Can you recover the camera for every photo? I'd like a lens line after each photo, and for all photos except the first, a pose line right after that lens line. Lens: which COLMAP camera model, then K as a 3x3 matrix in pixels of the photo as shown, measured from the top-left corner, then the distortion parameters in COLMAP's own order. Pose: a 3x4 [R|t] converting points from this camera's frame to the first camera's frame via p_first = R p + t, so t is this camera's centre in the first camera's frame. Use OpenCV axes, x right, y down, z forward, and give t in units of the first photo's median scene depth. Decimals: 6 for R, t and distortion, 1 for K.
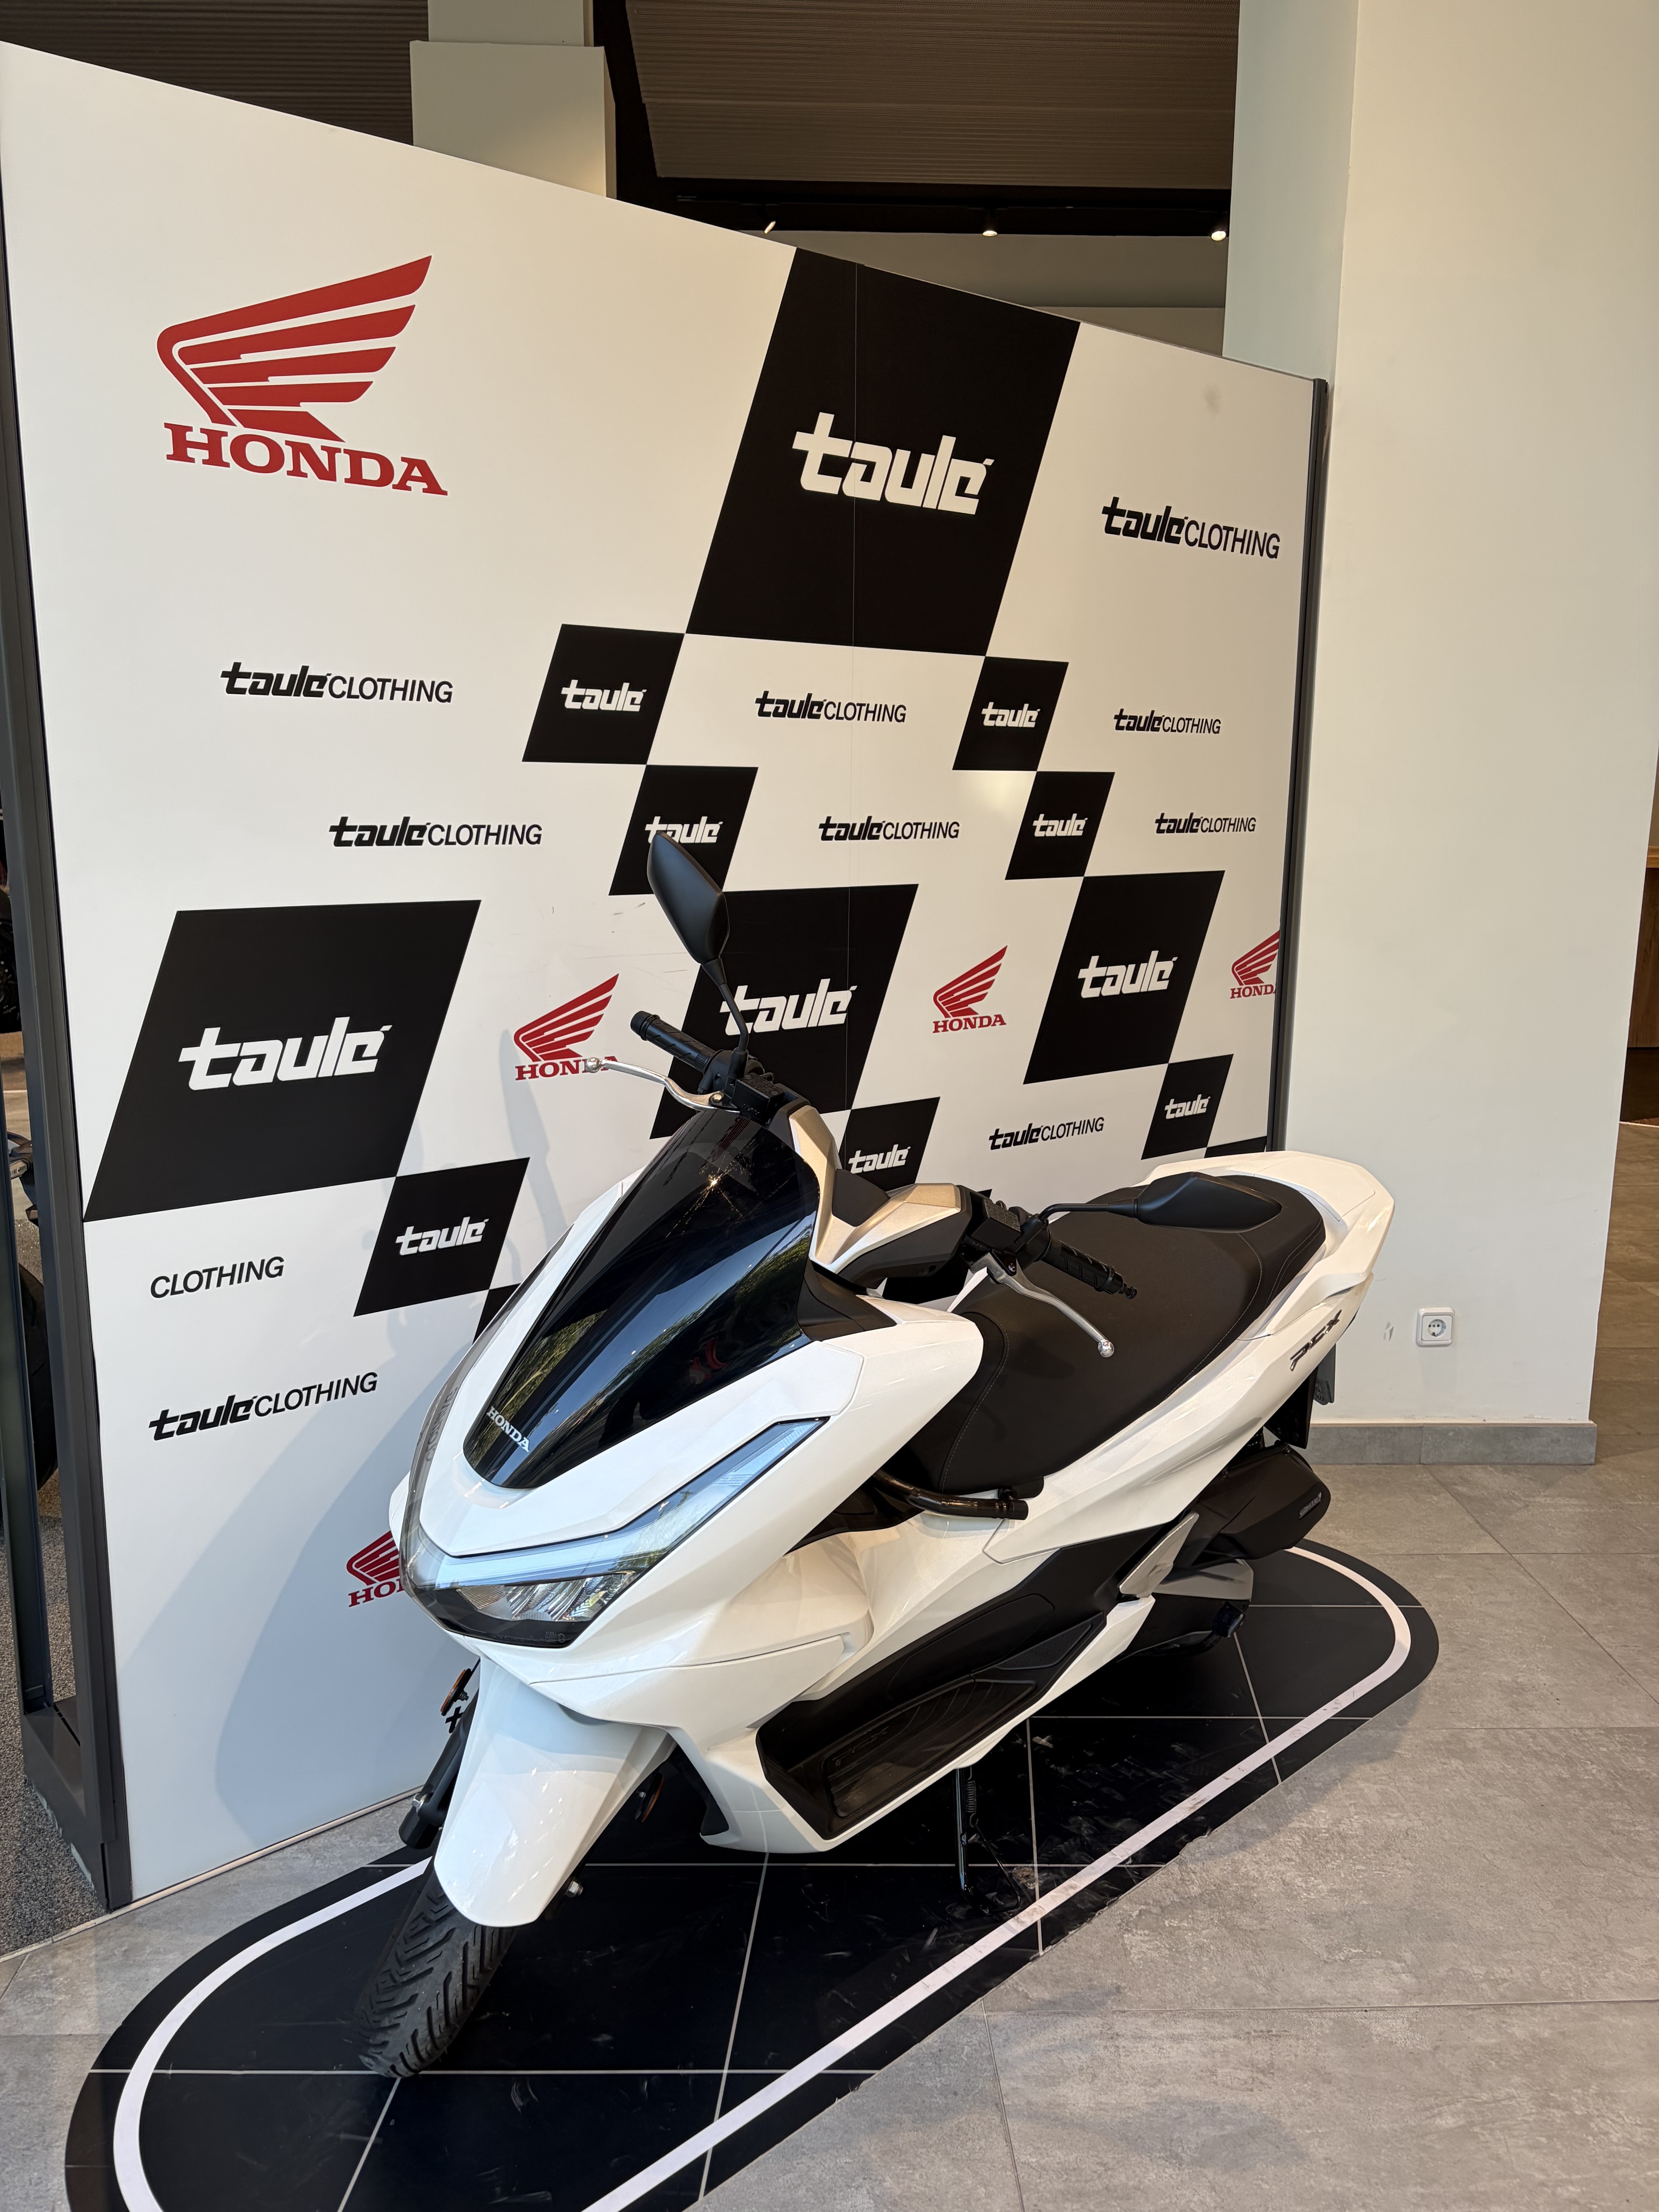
lens RADIAL K [[1654.3, 0, 801.5], [0, 1654.3, 1108.0], [0, 0, 1]] dist [0.035832, -0.034769]
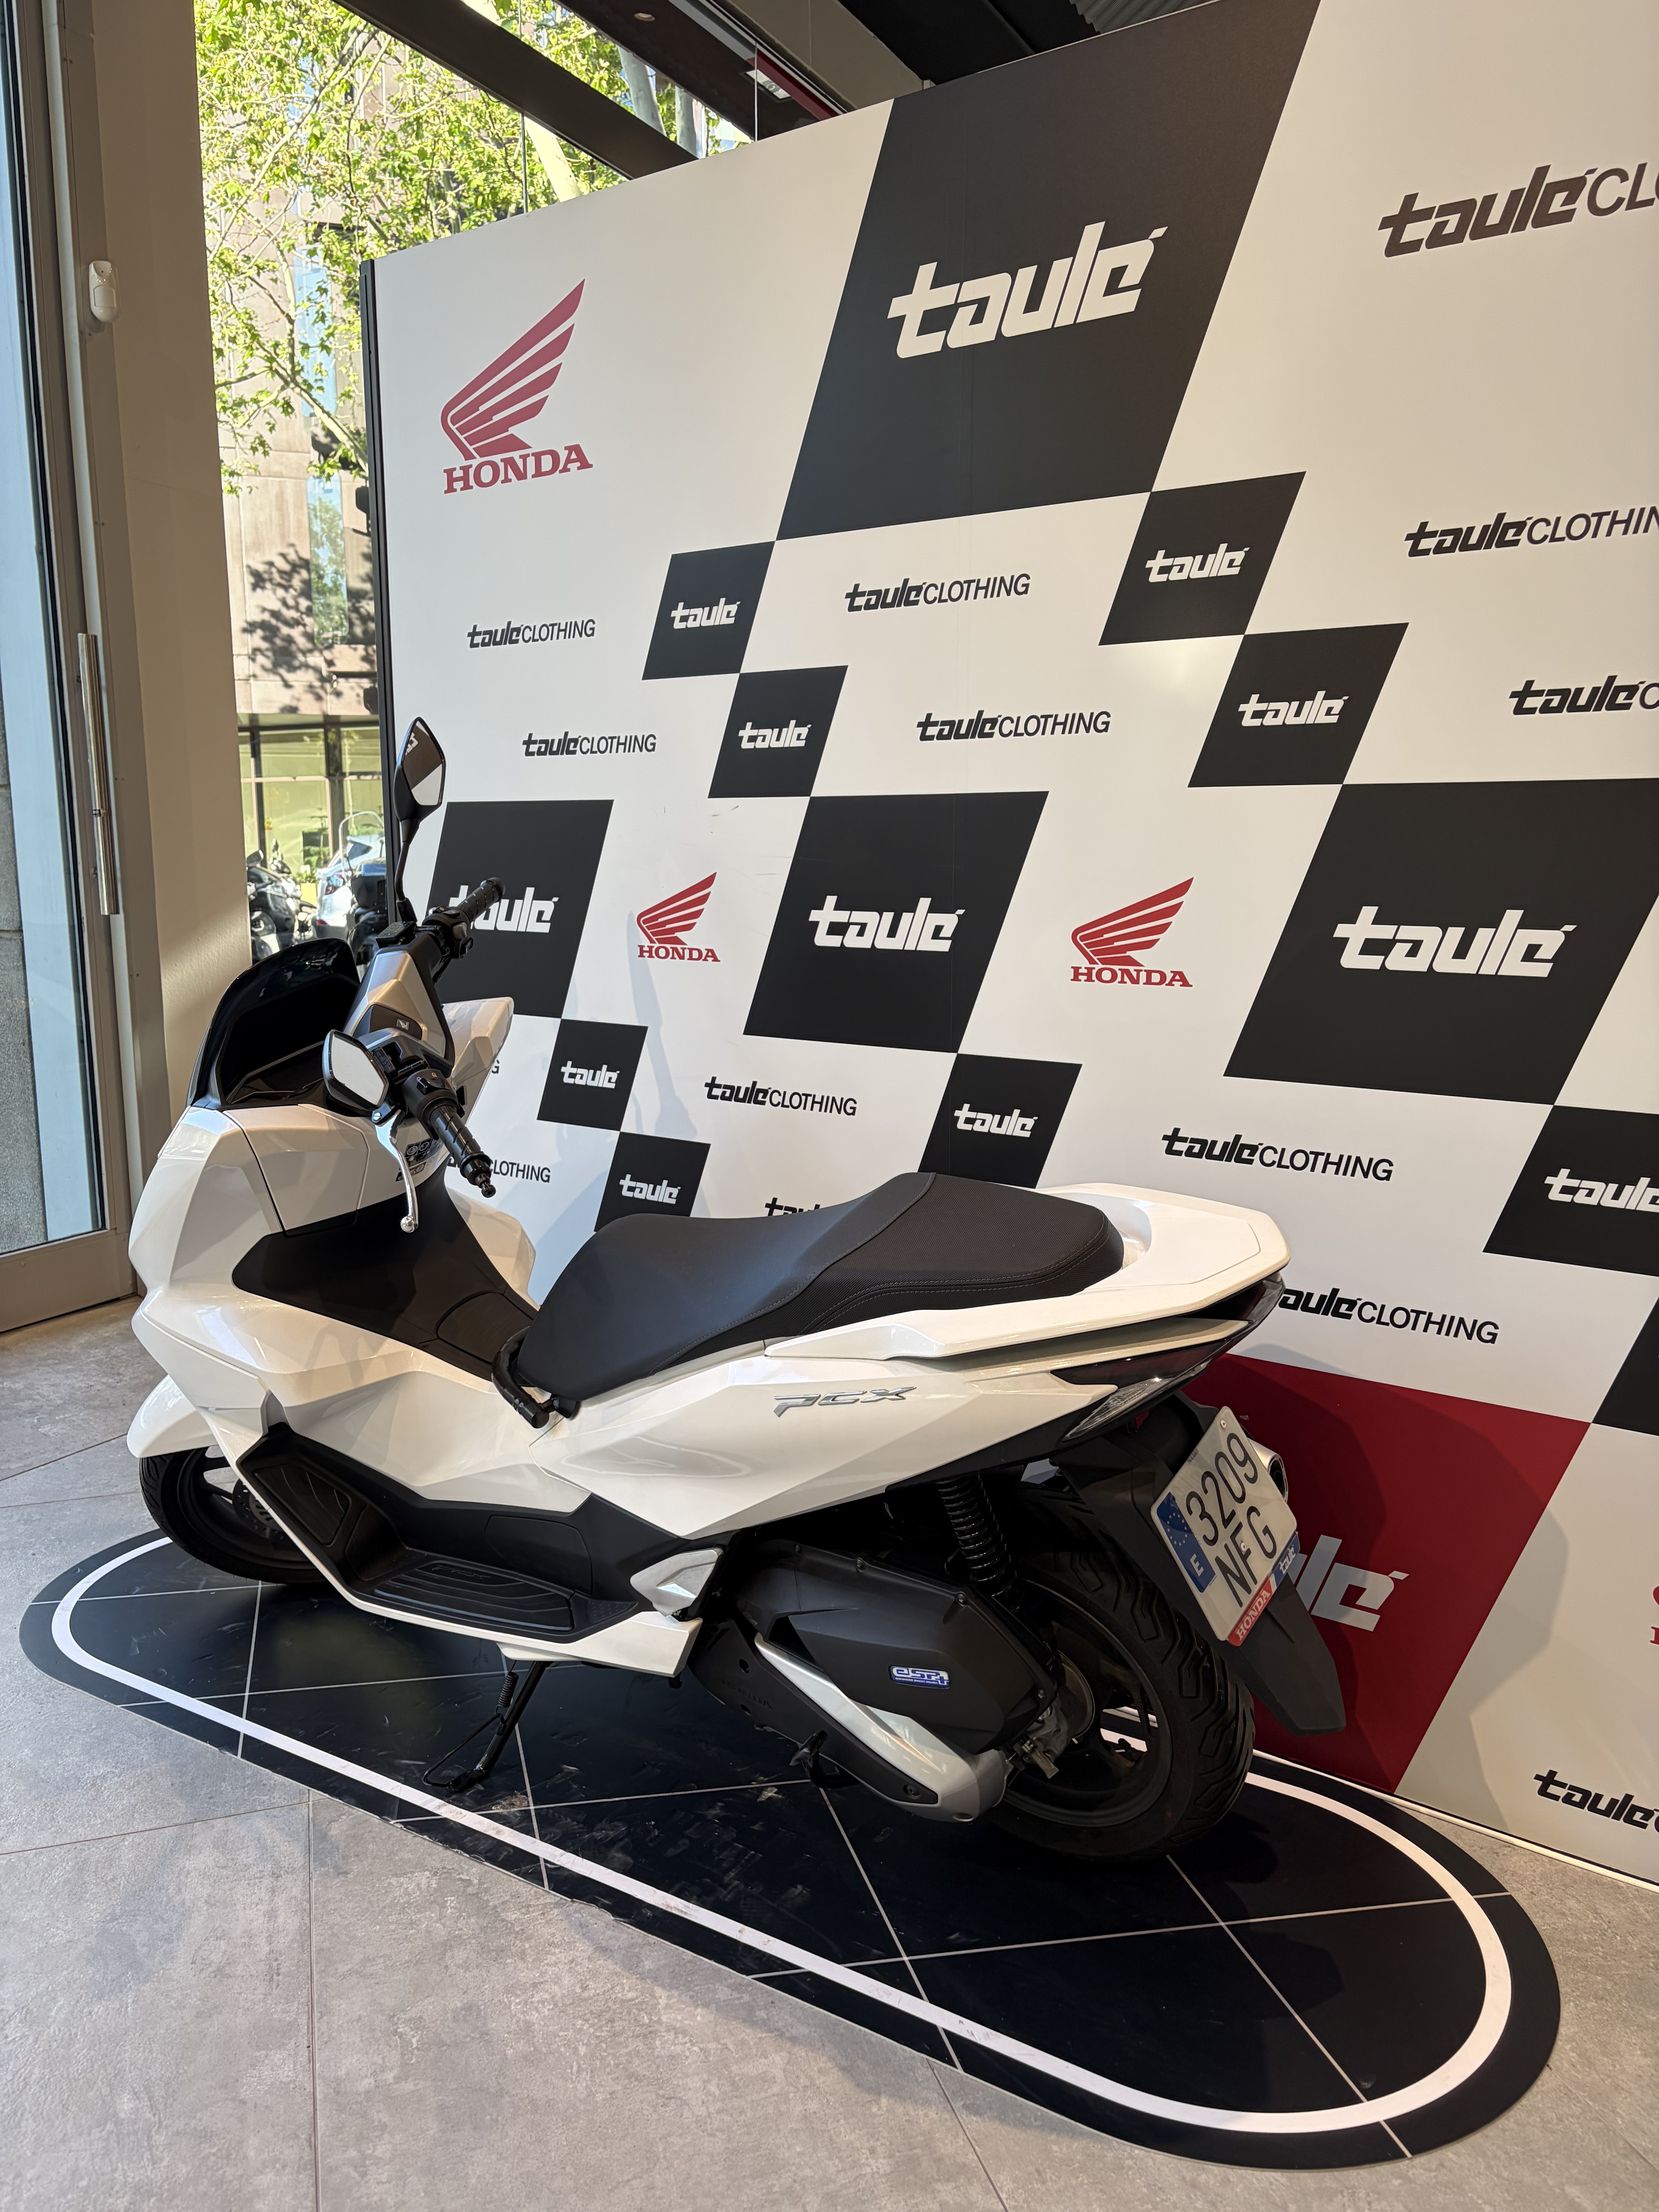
lens RADIAL K [[1654.3, 0, 832.3], [0, 1654.3, 1109.3], [0, 0, 1]] dist [0.035832, -0.034769]
pose [[0.271777, 0.143772, -0.951560, 0.933929], [-0.184160, 0.978274, 0.095210, -0.044872], [0.944575, 0.149363, 0.292349, 0.758514]]
